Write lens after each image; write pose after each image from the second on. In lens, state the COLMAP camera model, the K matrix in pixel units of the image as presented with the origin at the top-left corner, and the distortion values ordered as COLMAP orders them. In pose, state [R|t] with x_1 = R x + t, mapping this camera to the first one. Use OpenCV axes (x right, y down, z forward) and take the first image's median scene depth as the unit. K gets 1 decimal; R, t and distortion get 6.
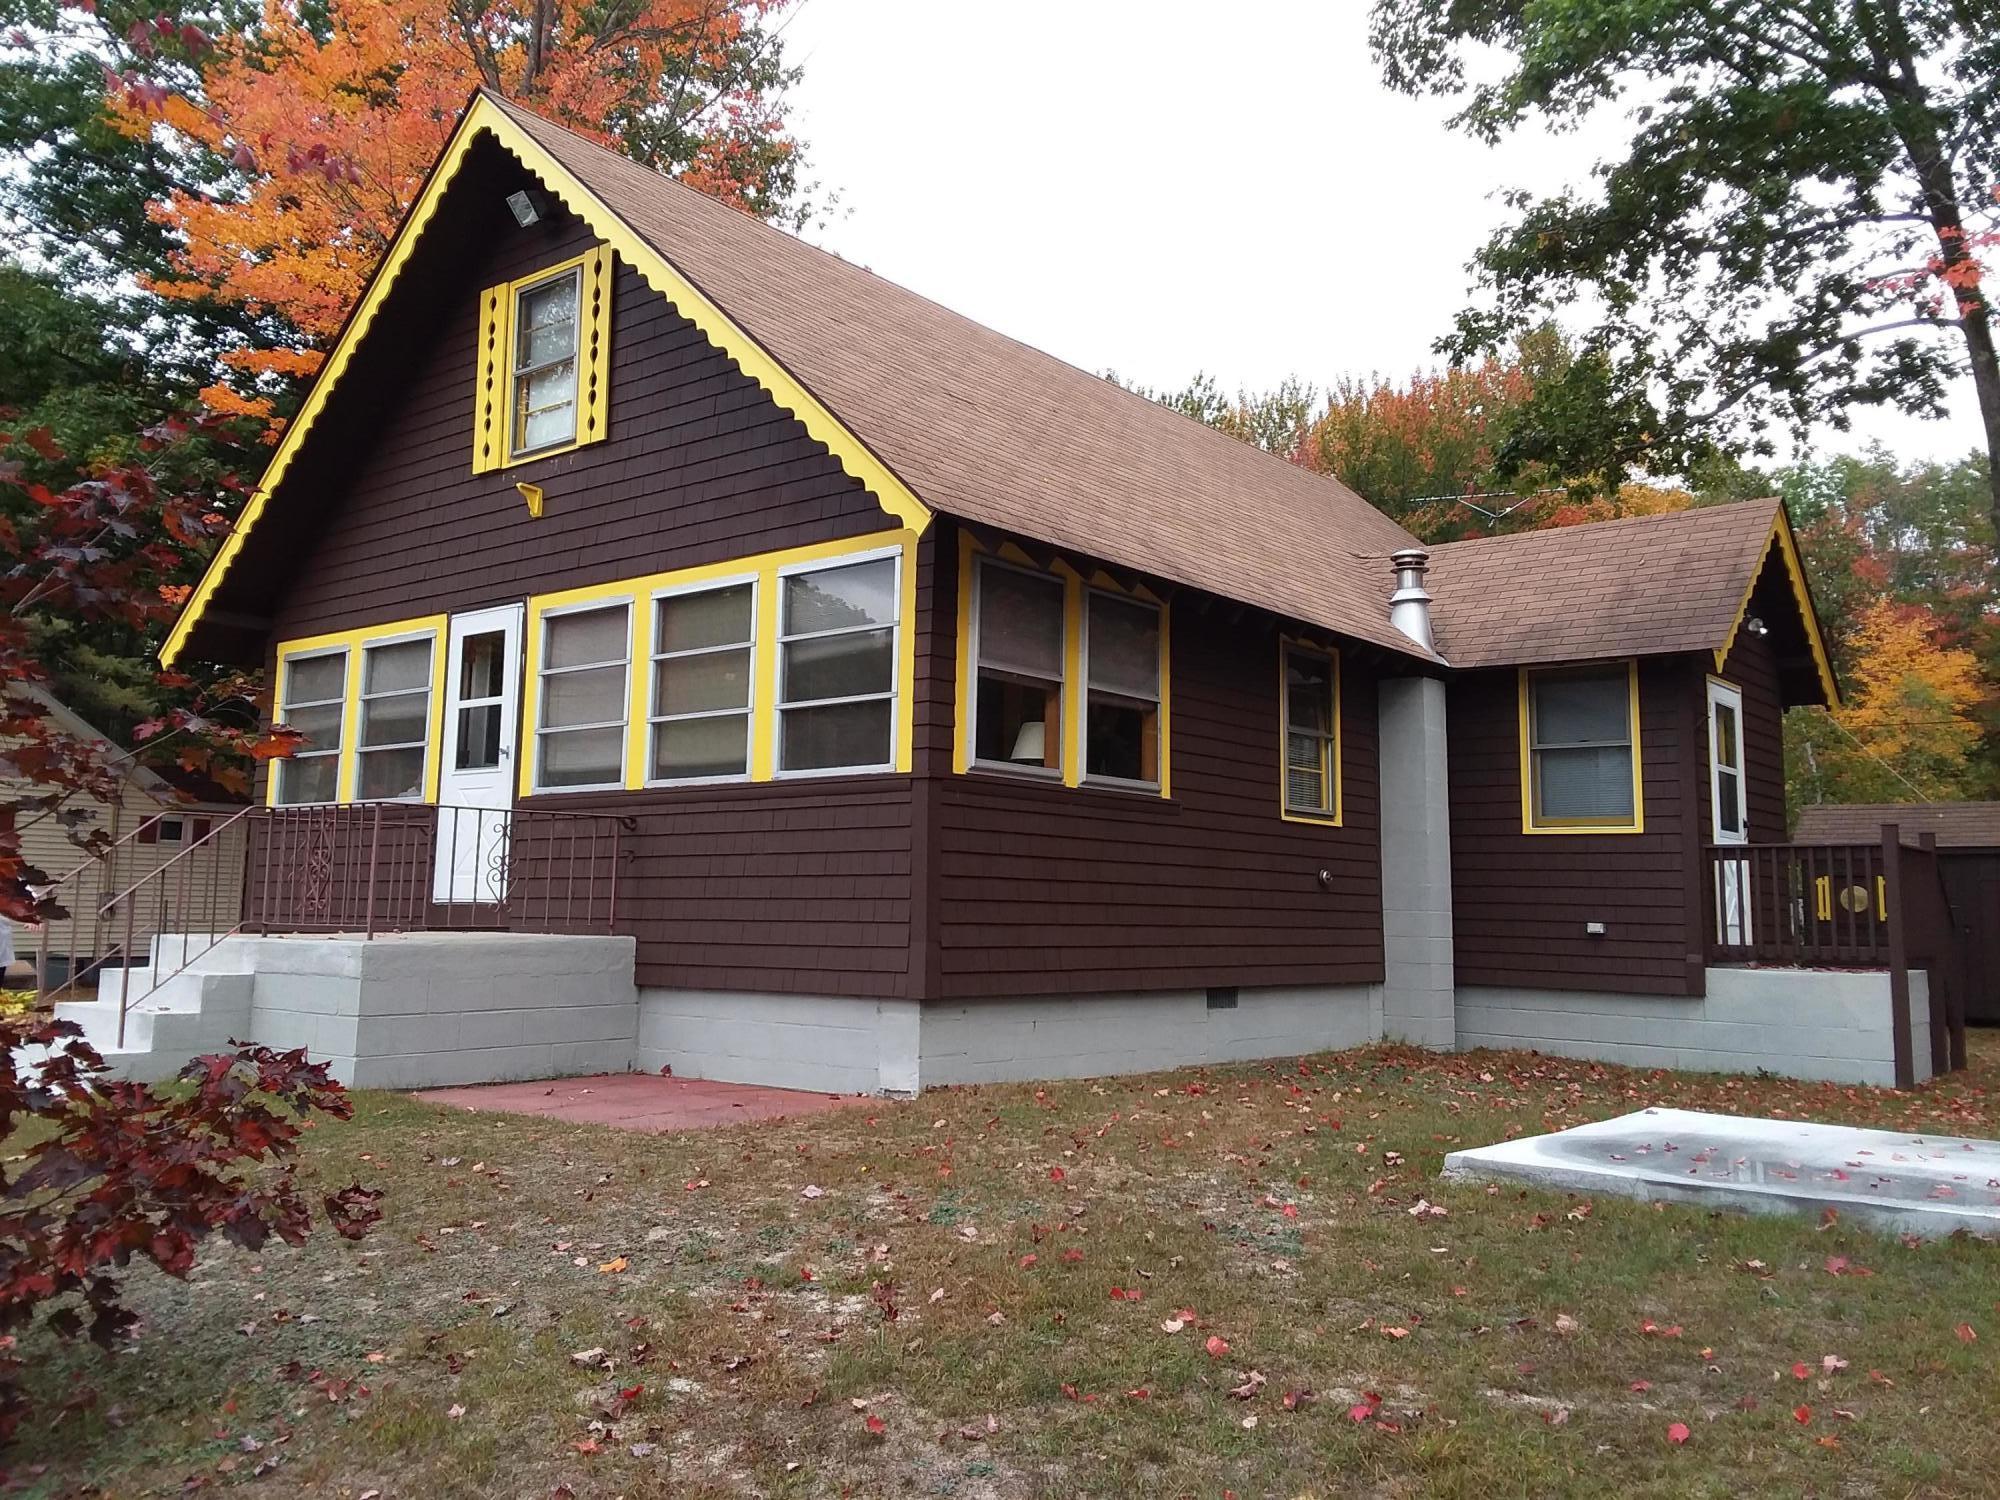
lens RADIAL K [[1611.4, 0, 1009.5], [0, 1611.4, 698.6], [0, 0, 1]] dist [0.127740, -0.207166]
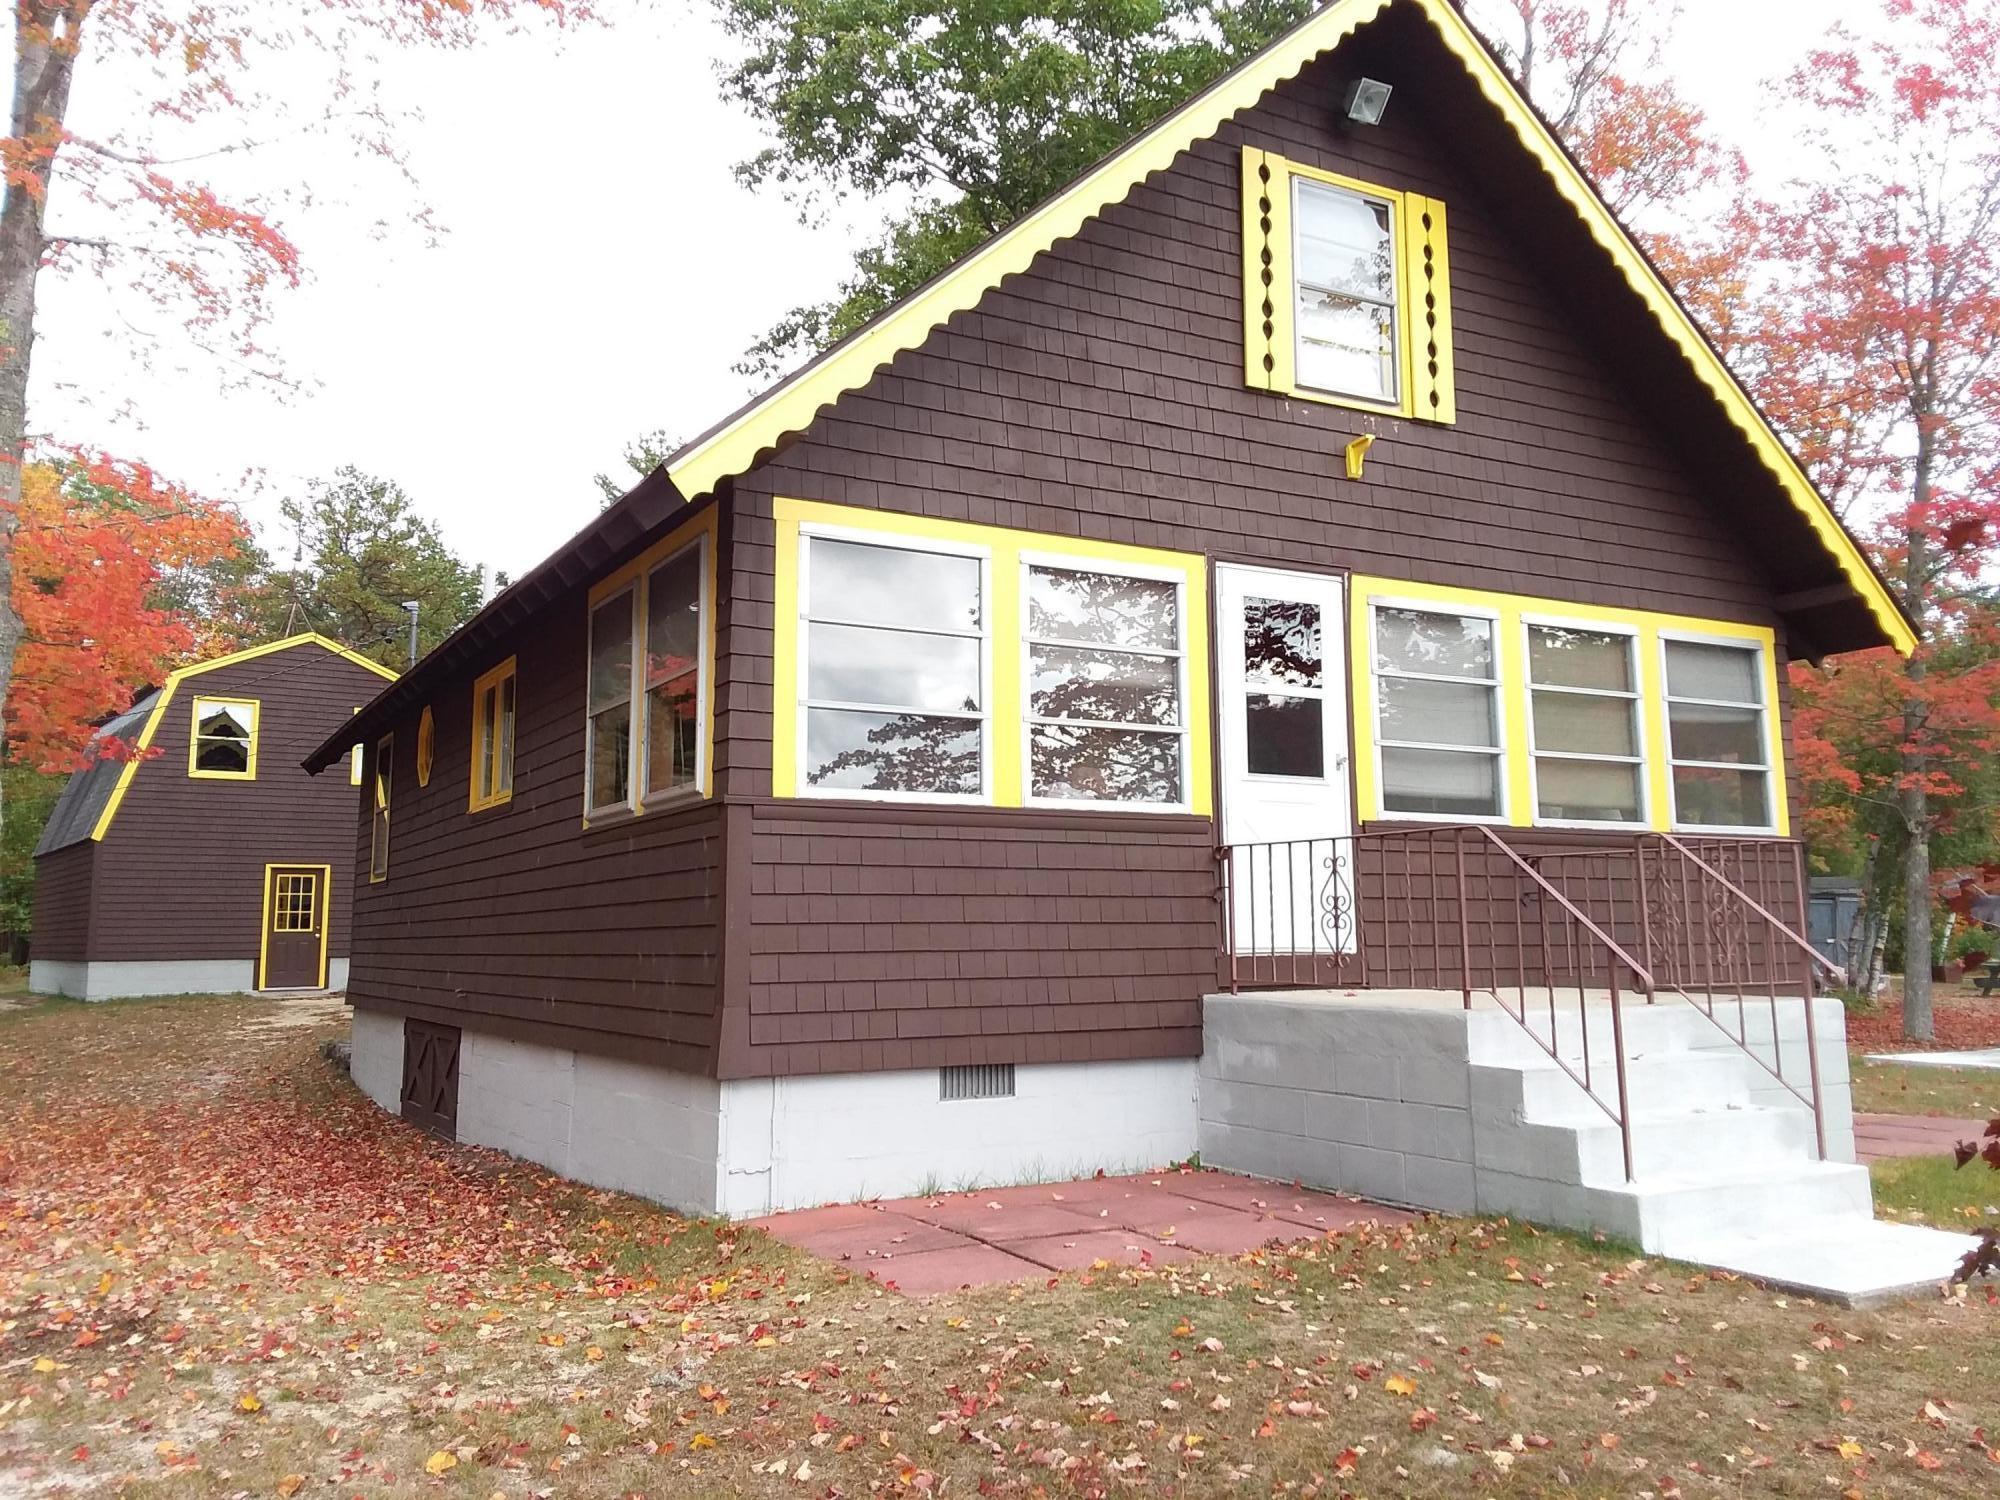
lens RADIAL K [[1611.4, 0, 1009.5], [0, 1611.4, 698.6], [0, 0, 1]] dist [0.127740, -0.207166]
pose [[0.366944, 0.120311, 0.922430, -1.116441], [-0.108691, 0.990354, -0.085933, 0.088921], [-0.923871, -0.068727, 0.376481, 0.863965]]
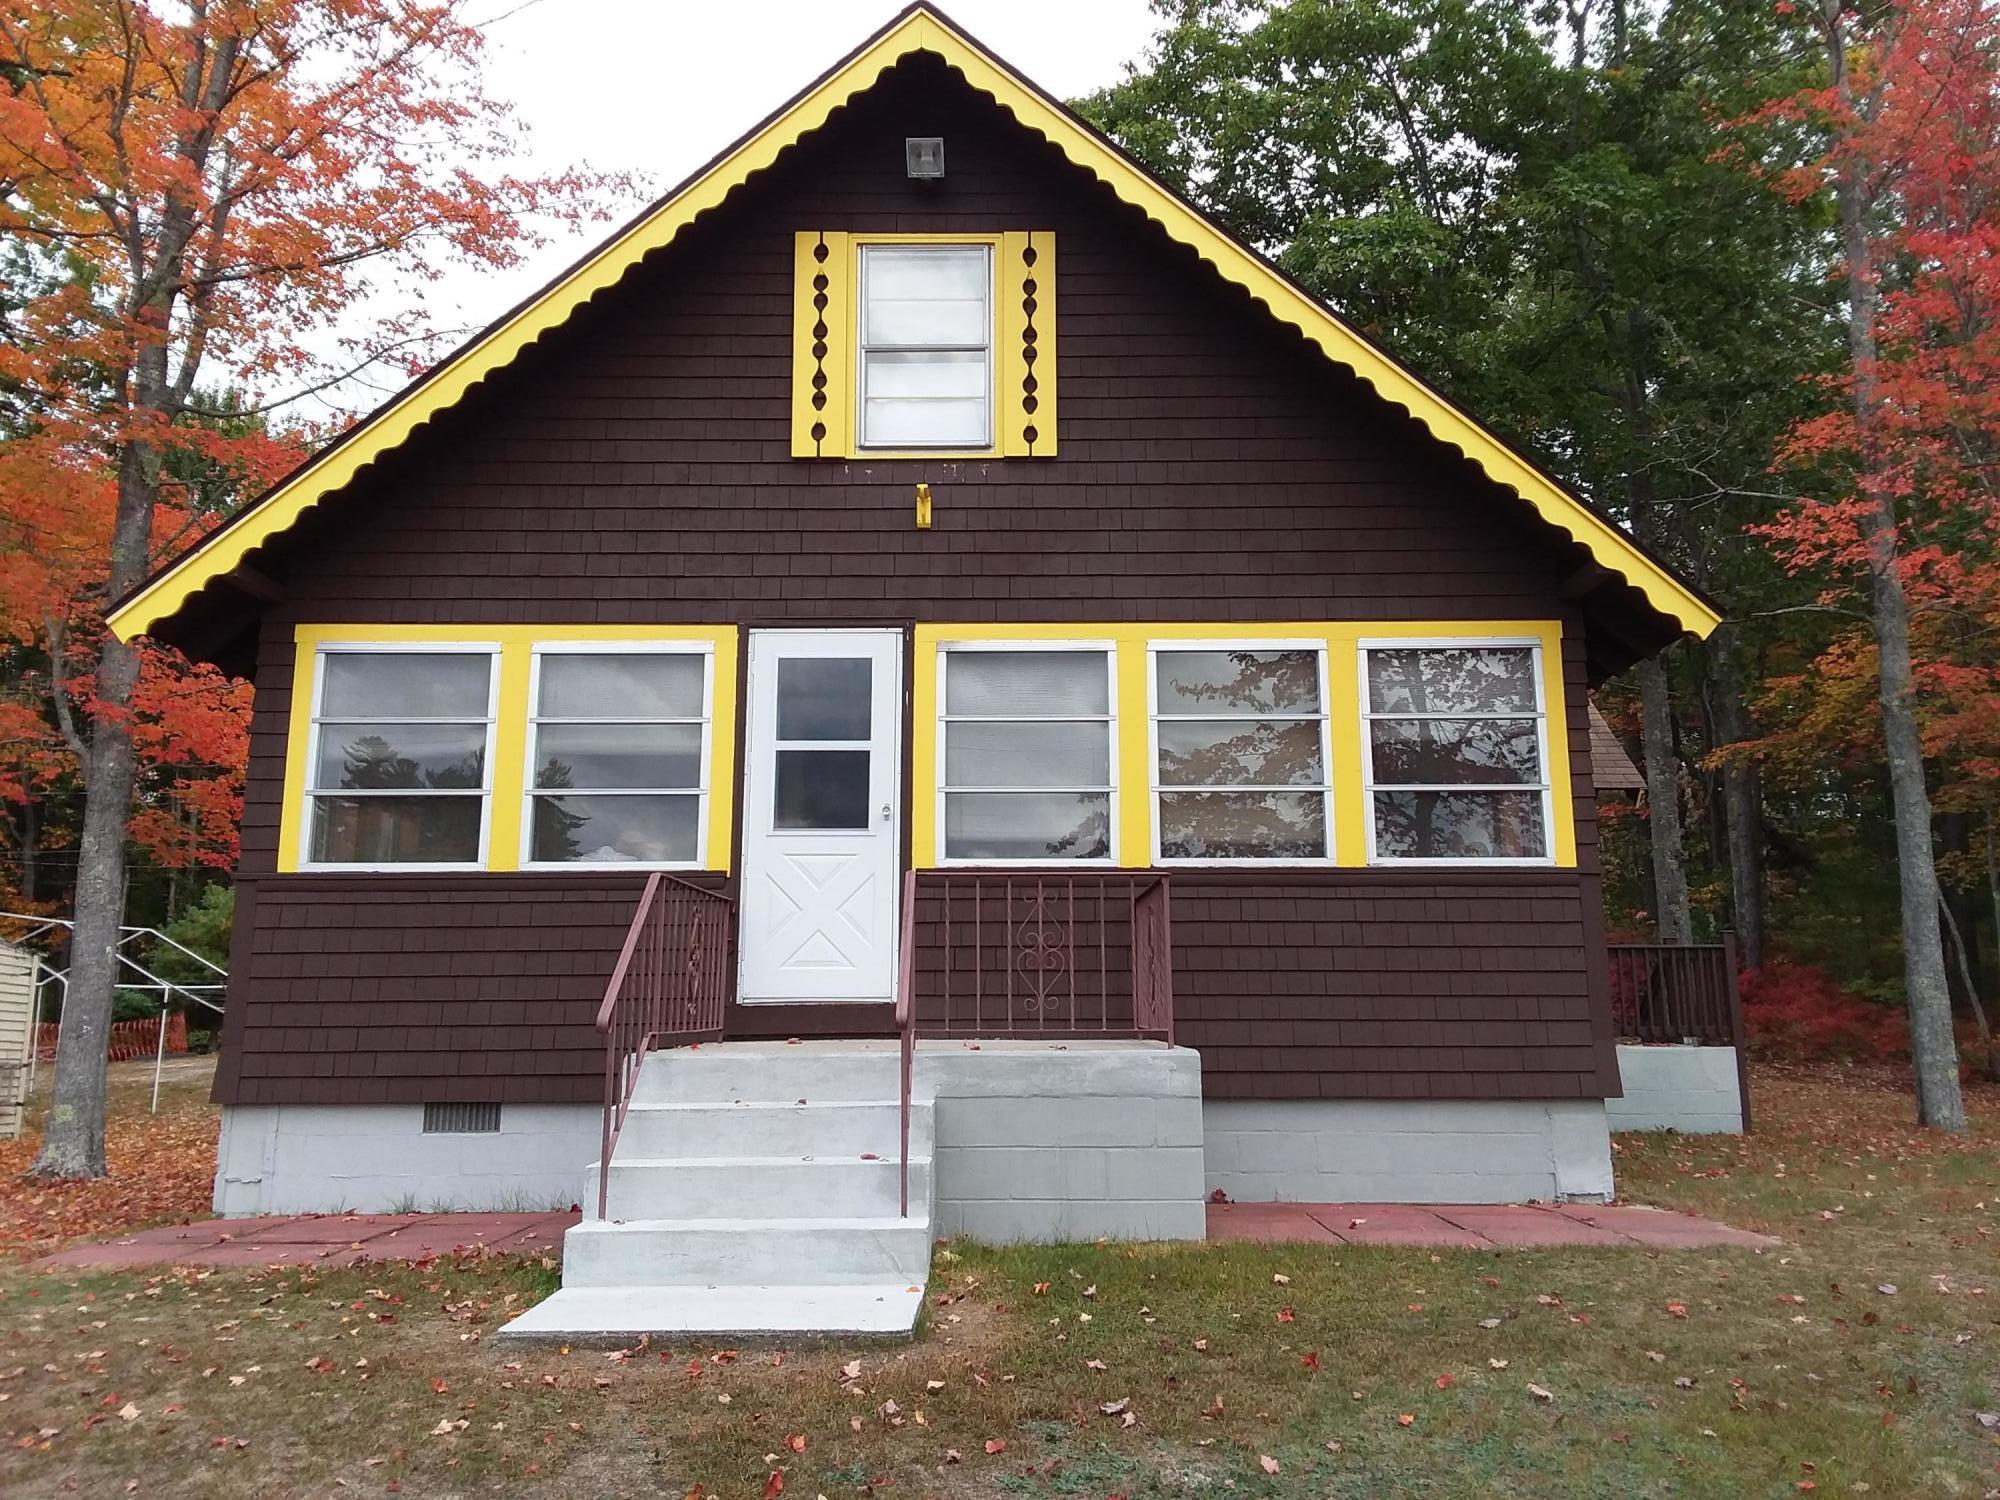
lens RADIAL K [[1611.4, 0, 1009.5], [0, 1611.4, 698.6], [0, 0, 1]] dist [0.127740, -0.207166]
pose [[0.777764, 0.103975, 0.619897, -0.770717], [-0.068744, 0.994378, -0.080537, 0.037773], [-0.624785, 0.020025, 0.780540, 0.344565]]
